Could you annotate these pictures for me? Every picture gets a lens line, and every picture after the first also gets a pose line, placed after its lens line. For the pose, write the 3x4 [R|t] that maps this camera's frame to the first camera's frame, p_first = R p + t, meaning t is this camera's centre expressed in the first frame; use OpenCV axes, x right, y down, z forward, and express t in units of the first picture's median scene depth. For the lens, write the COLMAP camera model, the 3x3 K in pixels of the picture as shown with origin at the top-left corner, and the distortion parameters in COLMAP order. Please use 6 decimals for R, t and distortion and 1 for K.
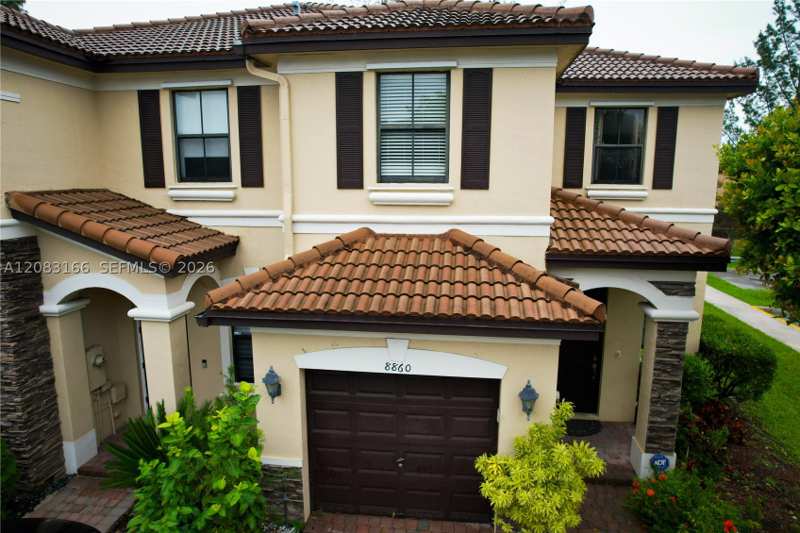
lens RADIAL K [[518.0, 0, 400.0], [0, 518.0, 266.5], [0, 0, 1]] dist [-0.085466, 0.073692]
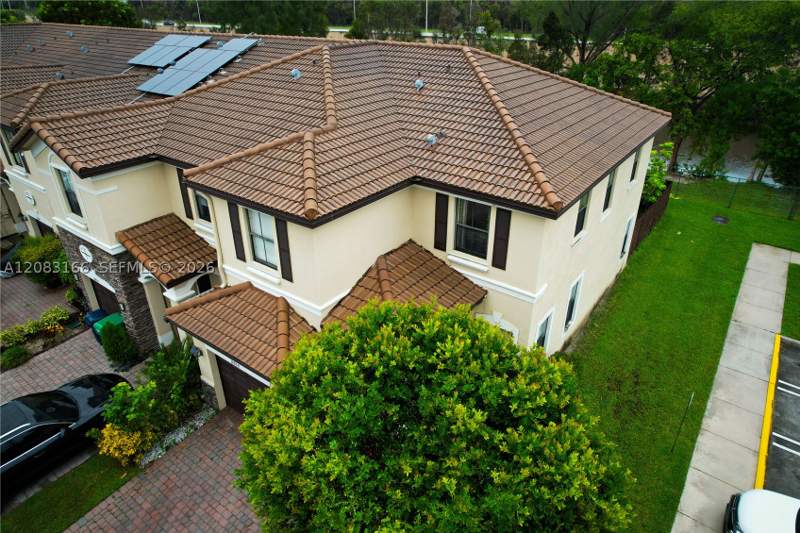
lens RADIAL K [[518.0, 0, 400.0], [0, 518.0, 266.5], [0, 0, 1]] dist [-0.085466, 0.073692]
pose [[0.874196, 0.225445, -0.430065, 1.192587], [-0.081448, 0.941217, 0.327837, -0.778905], [0.478694, -0.251566, 0.841170, -0.274626]]
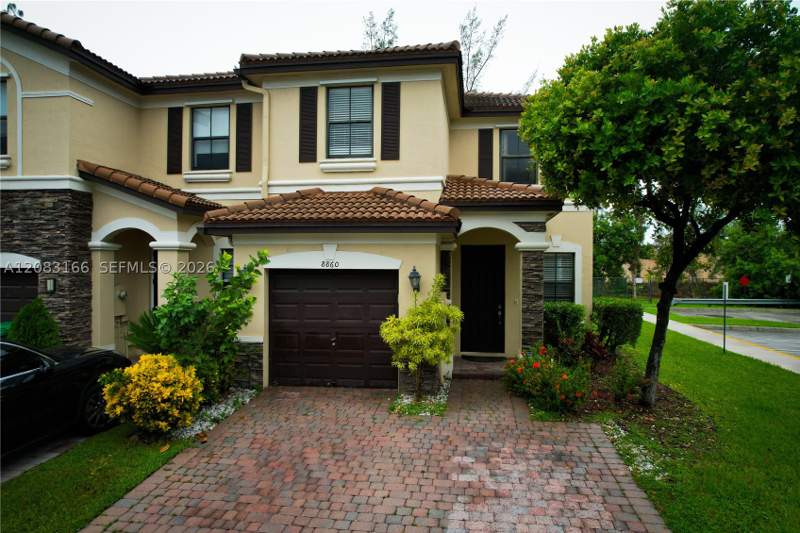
lens RADIAL K [[518.0, 0, 400.0], [0, 518.0, 266.5], [0, 0, 1]] dist [-0.085466, 0.073692]
pose [[0.999955, 0.003684, -0.008752, 0.181705], [-0.005152, 0.984701, -0.174174, 0.398155], [0.007976, 0.174211, 0.984676, -0.394306]]
